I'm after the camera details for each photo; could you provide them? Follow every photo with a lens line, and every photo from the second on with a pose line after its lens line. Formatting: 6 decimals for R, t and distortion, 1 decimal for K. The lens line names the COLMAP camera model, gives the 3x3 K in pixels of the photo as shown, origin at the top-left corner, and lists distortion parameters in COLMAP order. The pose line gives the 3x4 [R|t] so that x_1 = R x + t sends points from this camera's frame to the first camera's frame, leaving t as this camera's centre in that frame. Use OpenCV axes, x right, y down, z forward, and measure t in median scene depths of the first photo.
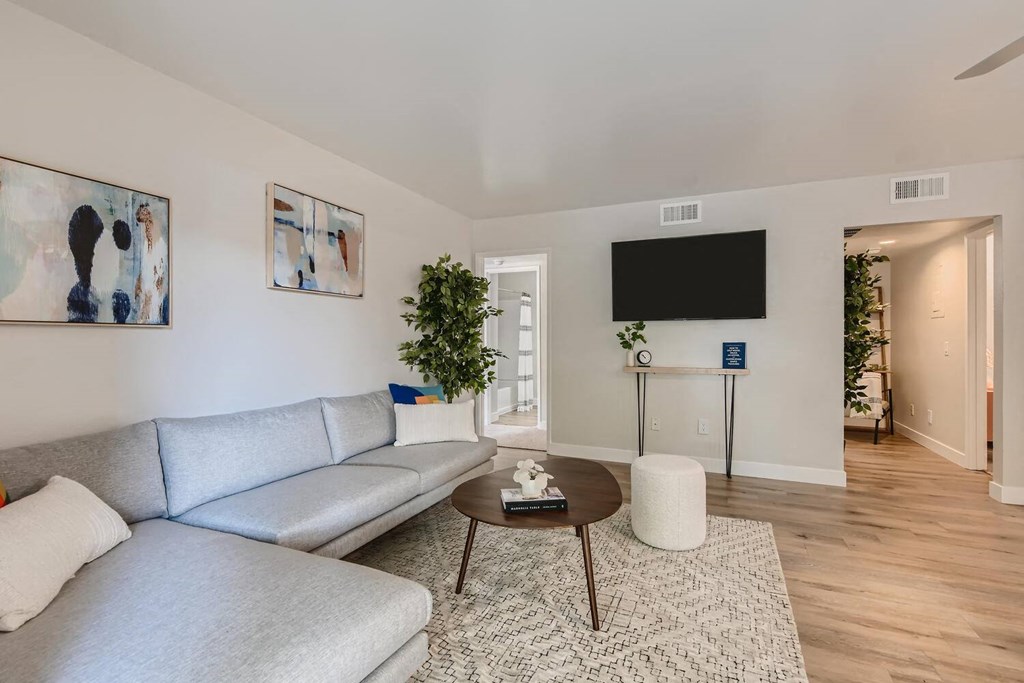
lens RADIAL K [[478.9, 0, 510.8], [0, 478.9, 337.7], [0, 0, 1]] dist [0.012955, -0.007224]
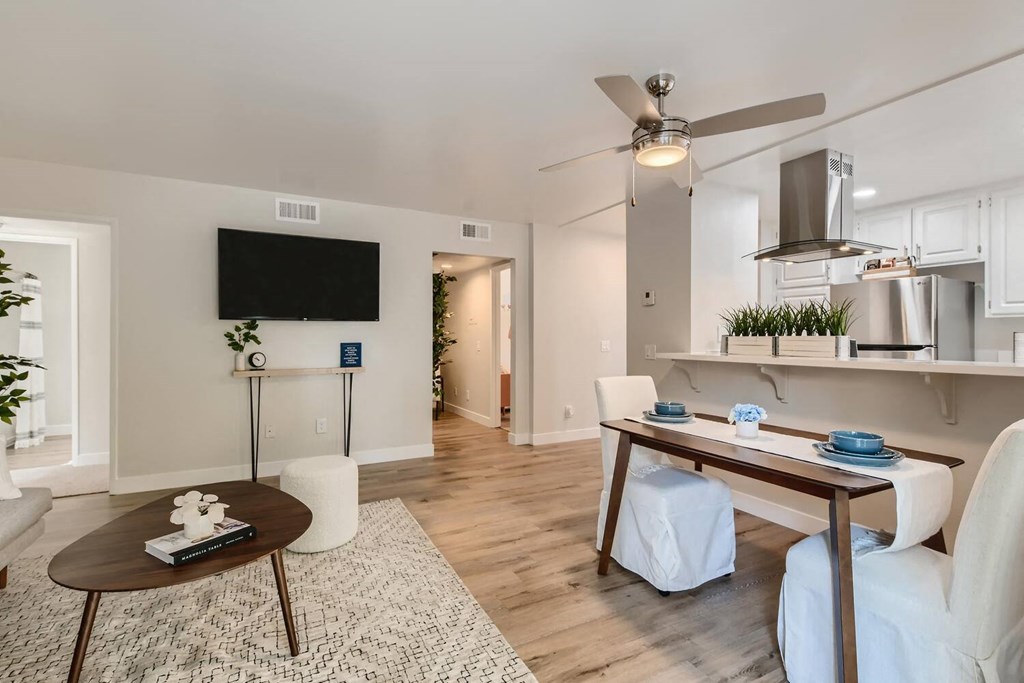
lens RADIAL K [[478.9, 0, 509.2], [0, 478.9, 338.2], [0, 0, 1]] dist [0.012955, -0.007224]
pose [[0.612515, -0.000086, 0.790459, -0.210518], [0.001917, 0.999997, -0.001376, 0.002385], [-0.790457, 0.002358, 0.612513, 0.078629]]
